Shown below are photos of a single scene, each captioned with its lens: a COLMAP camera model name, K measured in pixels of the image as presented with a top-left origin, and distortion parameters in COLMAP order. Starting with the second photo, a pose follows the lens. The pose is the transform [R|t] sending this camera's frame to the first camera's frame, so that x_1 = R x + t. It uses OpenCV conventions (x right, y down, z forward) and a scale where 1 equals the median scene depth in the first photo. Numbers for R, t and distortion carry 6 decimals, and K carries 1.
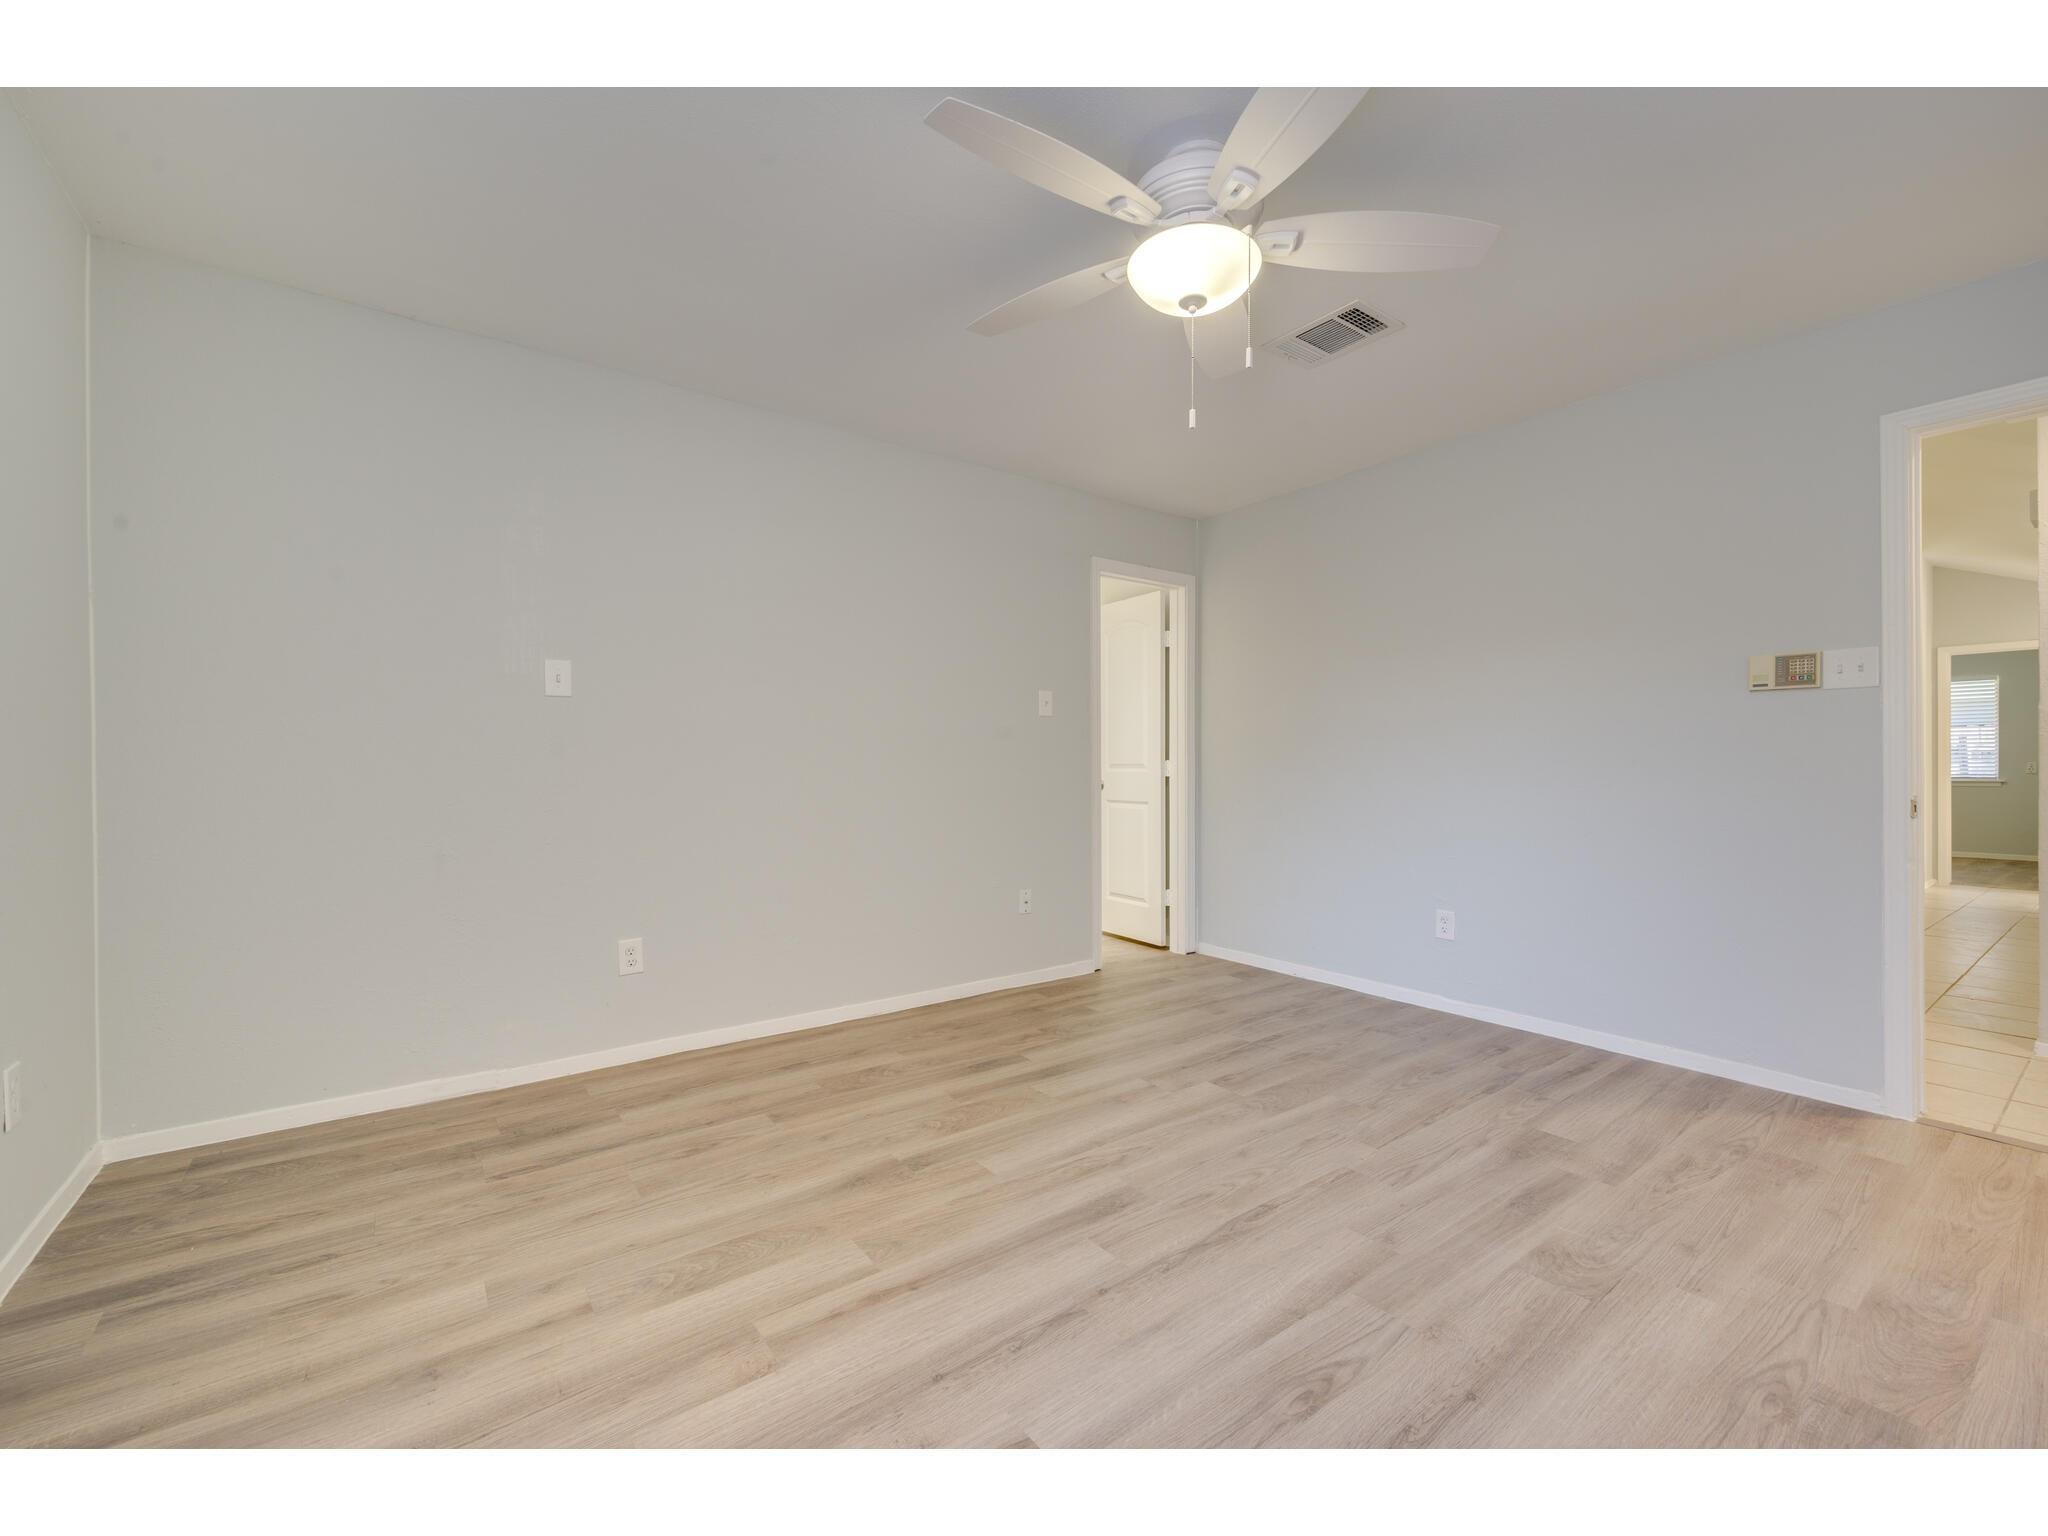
lens RADIAL K [[823.2, 0, 1014.8], [0, 823.2, 769.2], [0, 0, 1]] dist [0.000710, 0.000290]
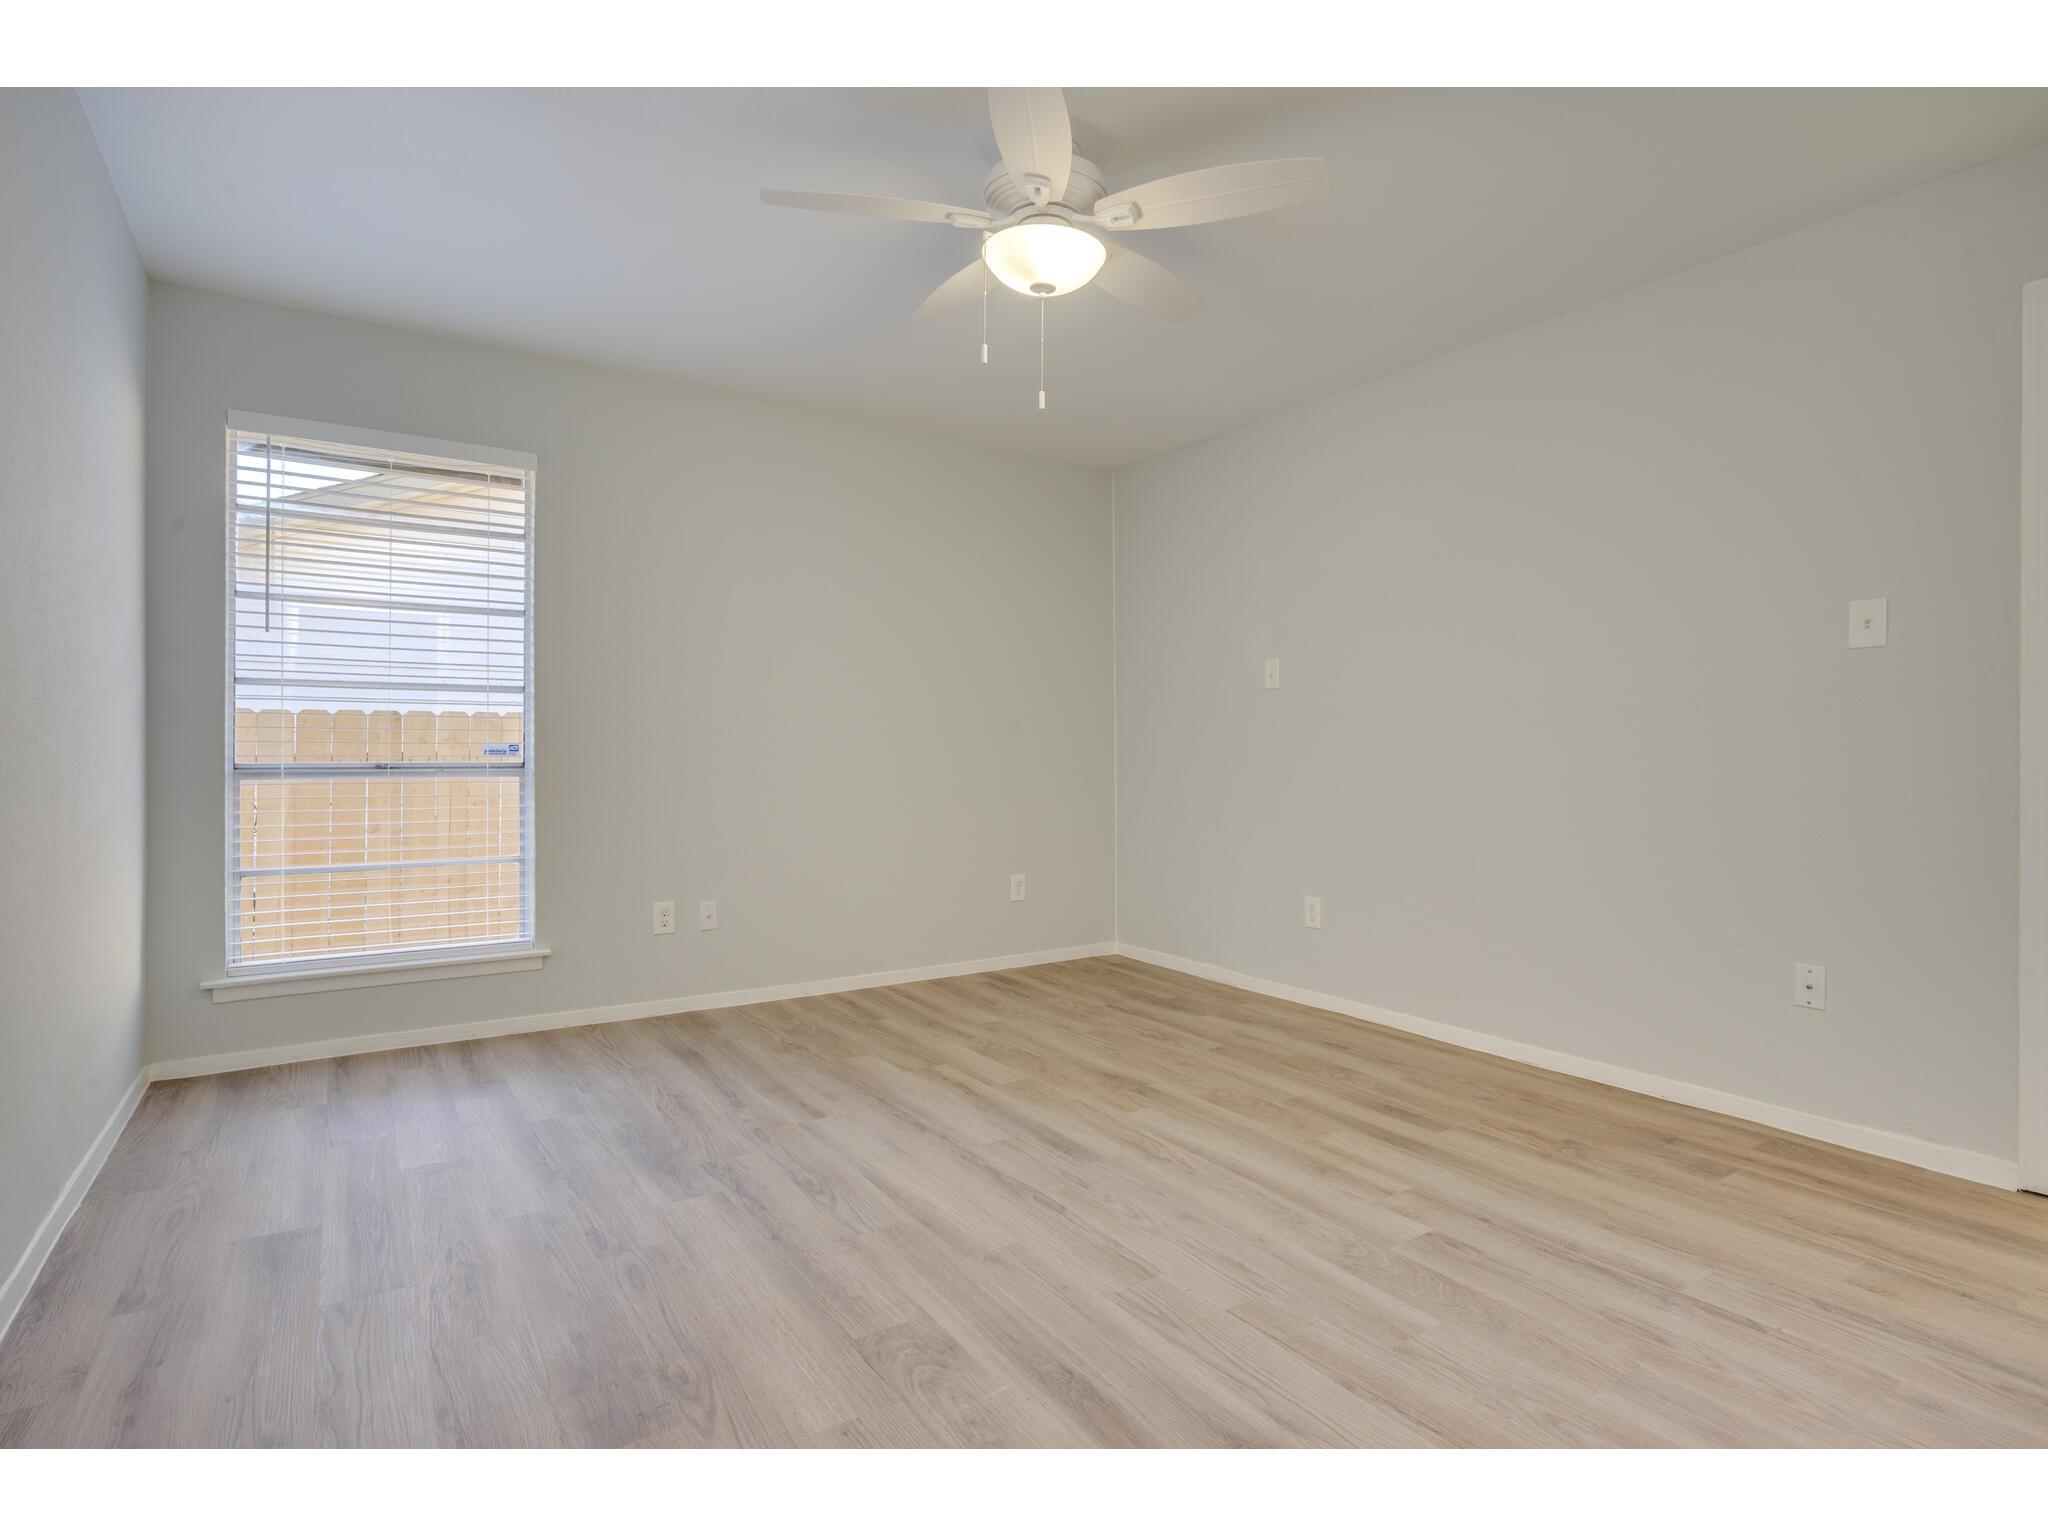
lens RADIAL K [[1009.0, 0, 1017.7], [0, 1009.0, 757.2], [0, 0, 1]] dist [-0.002461, 0.000888]
pose [[-0.033833, 0.002873, -0.999423, 1.083471], [-0.011139, 0.999933, 0.003252, 0.015035], [0.999365, 0.011243, -0.033799, 0.740654]]
